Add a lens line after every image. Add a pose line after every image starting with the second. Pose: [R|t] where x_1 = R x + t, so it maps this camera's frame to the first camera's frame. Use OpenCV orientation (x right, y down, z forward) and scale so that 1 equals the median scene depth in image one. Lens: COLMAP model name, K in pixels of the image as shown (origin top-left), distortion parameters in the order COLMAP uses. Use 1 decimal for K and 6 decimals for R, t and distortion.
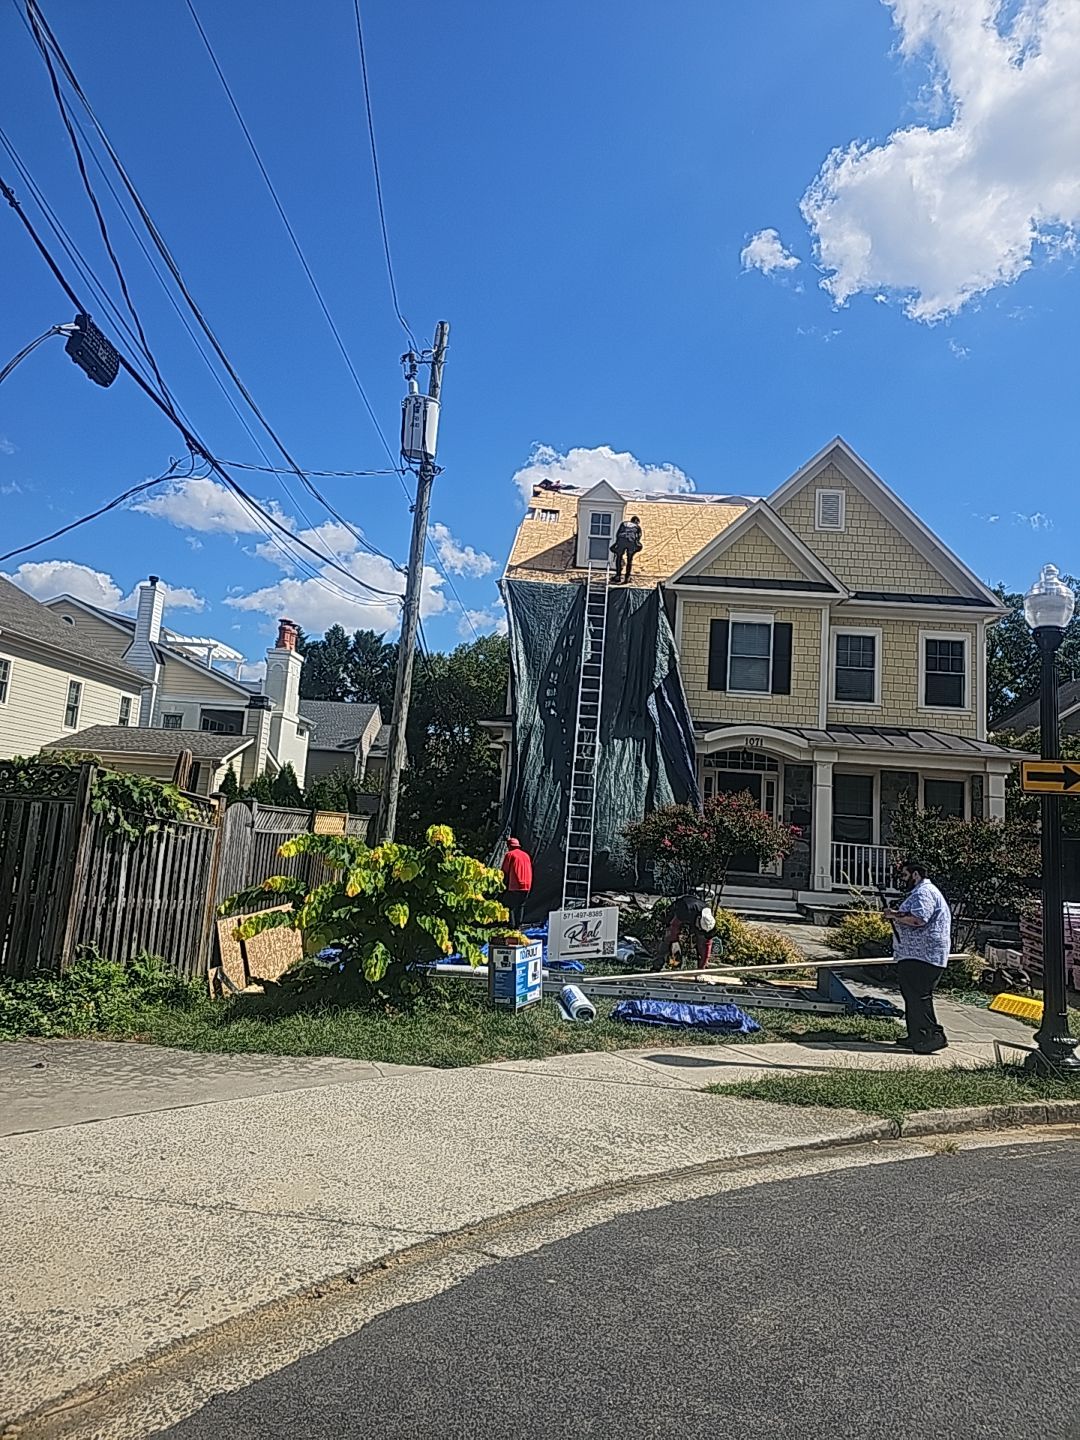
lens RADIAL K [[947.4, 0, 551.5], [0, 947.4, 698.7], [0, 0, 1]] dist [0.072661, -0.067756]
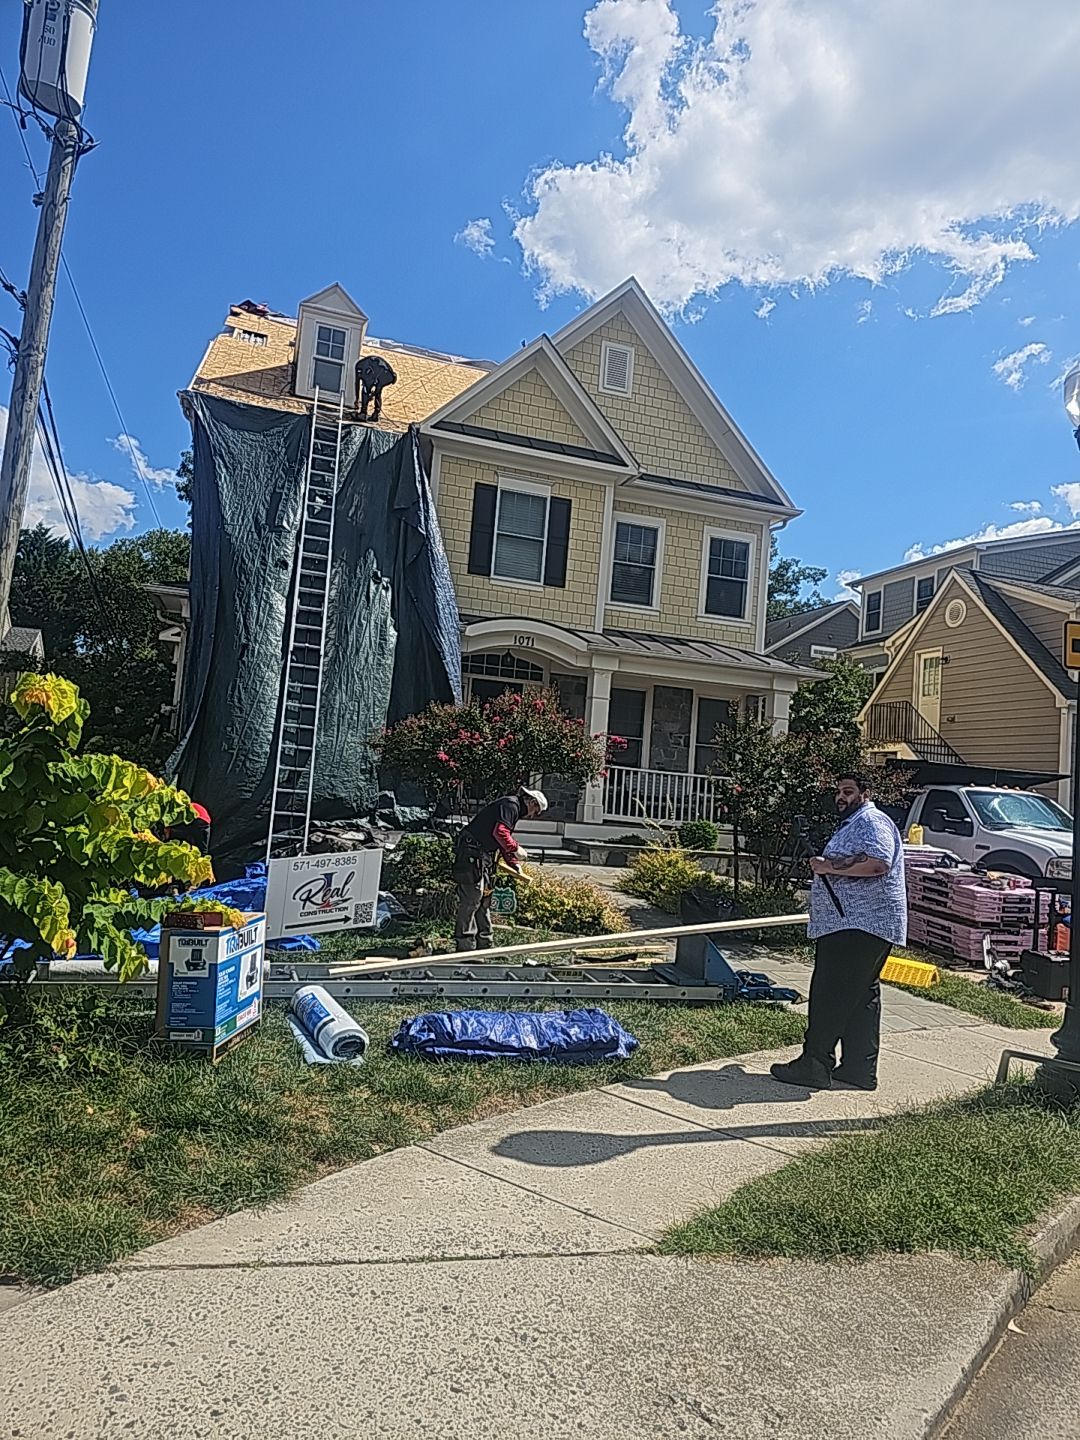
lens RADIAL K [[947.4, 0, 549.9], [0, 947.4, 712.0], [0, 0, 1]] dist [0.072661, -0.067756]
pose [[0.945798, 0.037746, 0.322555, -0.019396], [-0.063247, 0.995614, 0.068942, 0.047487], [-0.318538, -0.085606, 0.944037, 0.229836]]
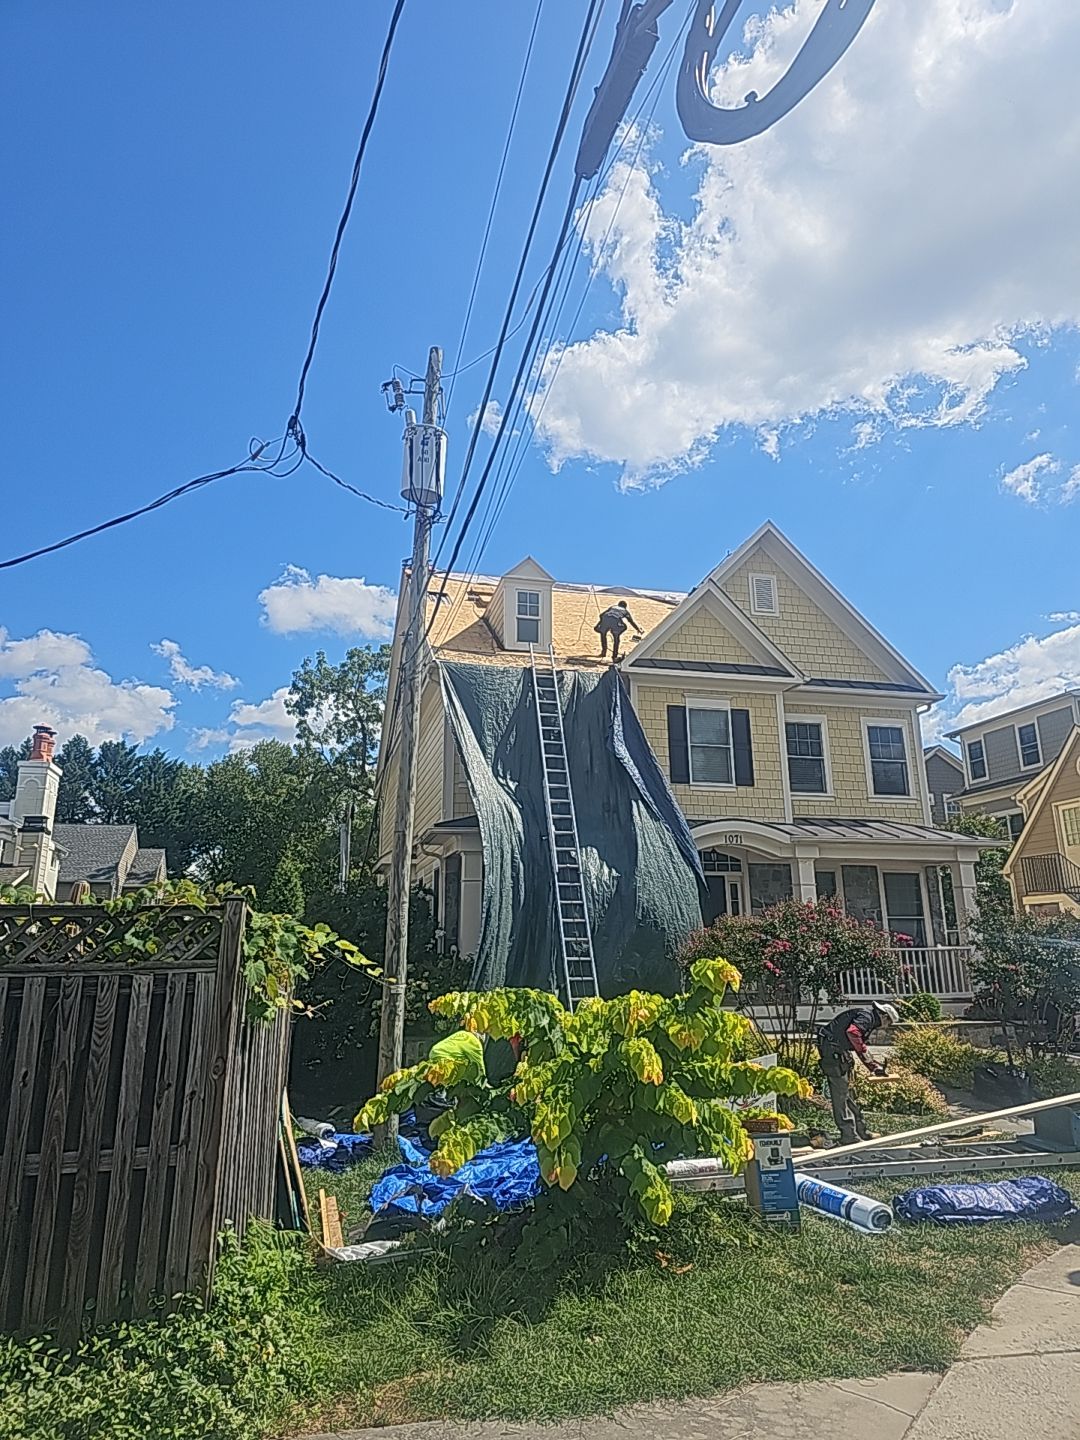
lens RADIAL K [[947.4, 0, 542.1], [0, 947.4, 699.6], [0, 0, 1]] dist [0.072661, -0.067756]
pose [[0.963071, -0.003310, 0.269226, -0.197694], [0.034516, 0.993192, -0.111260, 0.007835], [-0.267025, 0.116444, 0.956629, 0.163732]]
